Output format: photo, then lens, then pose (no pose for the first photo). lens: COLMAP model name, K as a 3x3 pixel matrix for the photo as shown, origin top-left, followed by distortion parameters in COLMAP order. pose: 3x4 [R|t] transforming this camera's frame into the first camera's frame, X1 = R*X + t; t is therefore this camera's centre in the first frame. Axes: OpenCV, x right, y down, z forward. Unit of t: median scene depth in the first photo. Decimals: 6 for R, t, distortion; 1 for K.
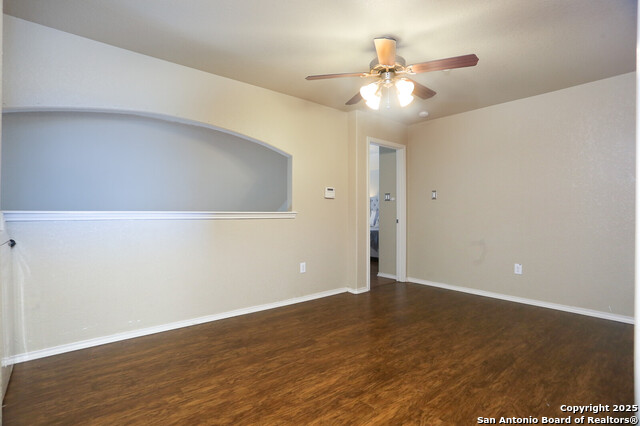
lens RADIAL K [[308.9, 0, 319.6], [0, 308.9, 215.5], [0, 0, 1]] dist [-0.017759, 0.001432]
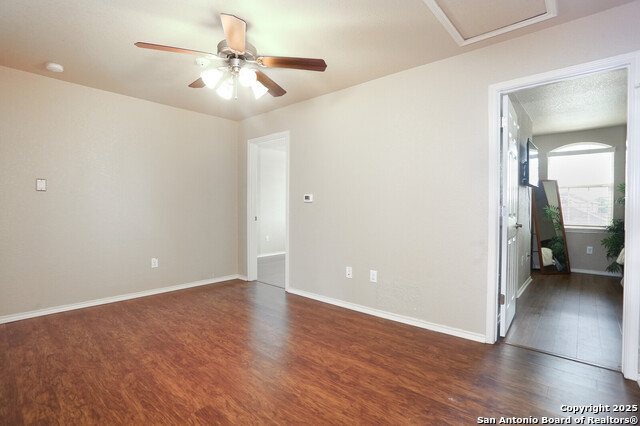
lens RADIAL K [[308.9, 0, 319.3], [0, 308.9, 217.1], [0, 0, 1]] dist [-0.017759, 0.001432]
pose [[-0.158655, -0.019414, 0.987143, -0.783245], [-0.008916, 0.999794, 0.018230, -0.011725], [-0.987294, -0.005909, -0.158796, 0.989637]]
